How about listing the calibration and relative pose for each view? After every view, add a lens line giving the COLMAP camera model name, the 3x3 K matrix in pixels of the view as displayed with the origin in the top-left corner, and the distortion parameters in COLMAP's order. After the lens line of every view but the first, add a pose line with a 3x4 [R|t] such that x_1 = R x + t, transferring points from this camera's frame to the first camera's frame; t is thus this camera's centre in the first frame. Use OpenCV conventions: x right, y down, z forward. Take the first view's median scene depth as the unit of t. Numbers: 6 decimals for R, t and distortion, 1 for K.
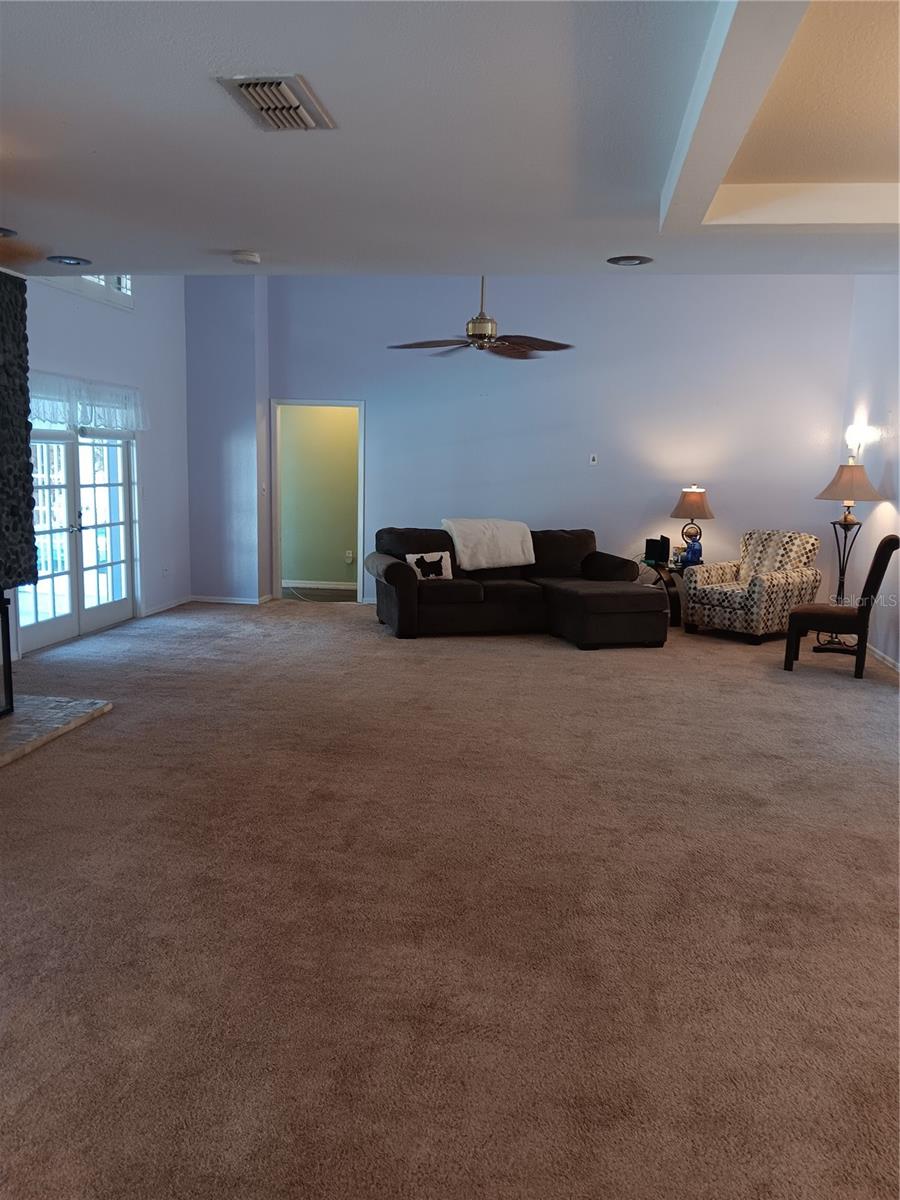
lens RADIAL K [[918.2, 0, 454.4], [0, 918.2, 603.6], [0, 0, 1]] dist [0.008423, -0.052879]
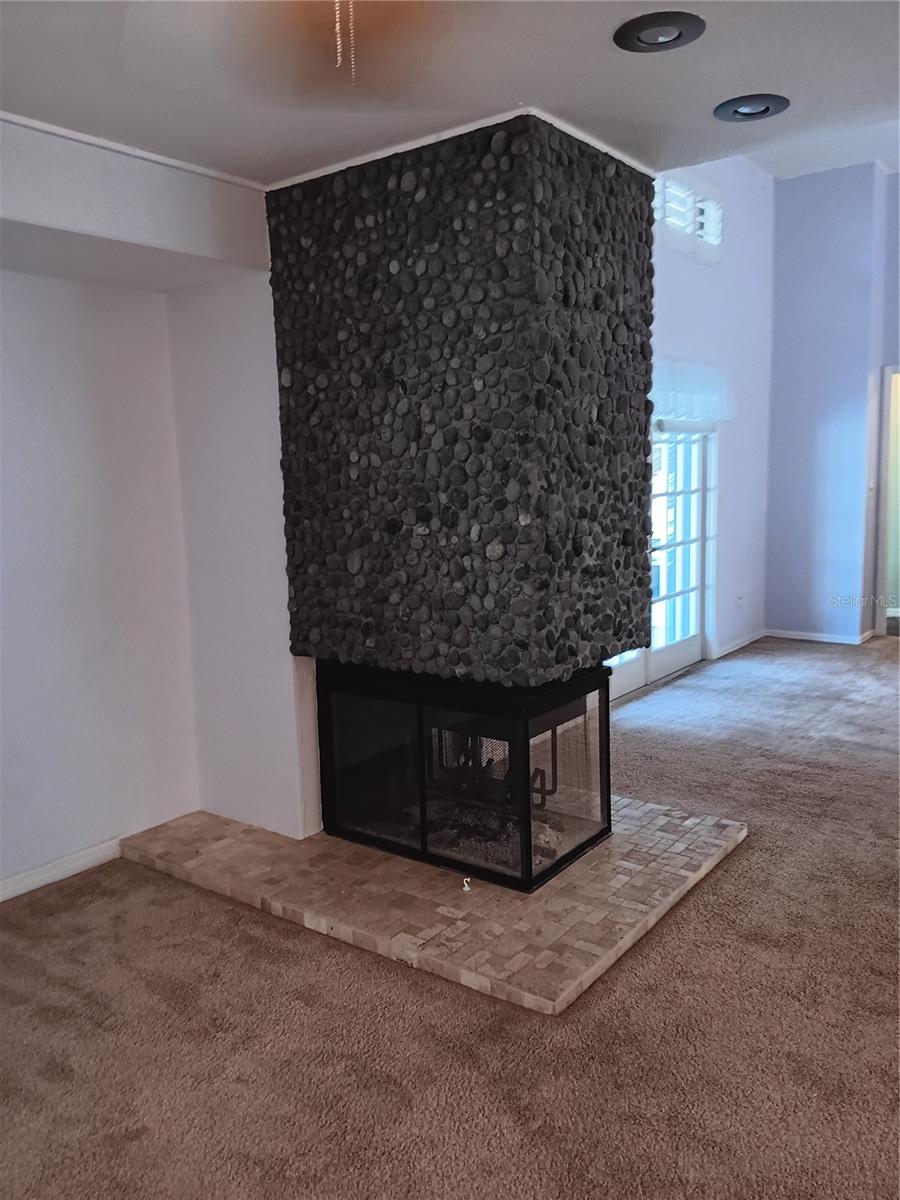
lens RADIAL K [[918.2, 0, 448.3], [0, 918.2, 600.8], [0, 0, 1]] dist [0.008423, -0.052879]
pose [[0.869043, 0.016482, -0.494463, -0.259285], [-0.019584, 0.999808, -0.001094, -0.051589], [0.494349, 0.010634, 0.869198, 0.356905]]
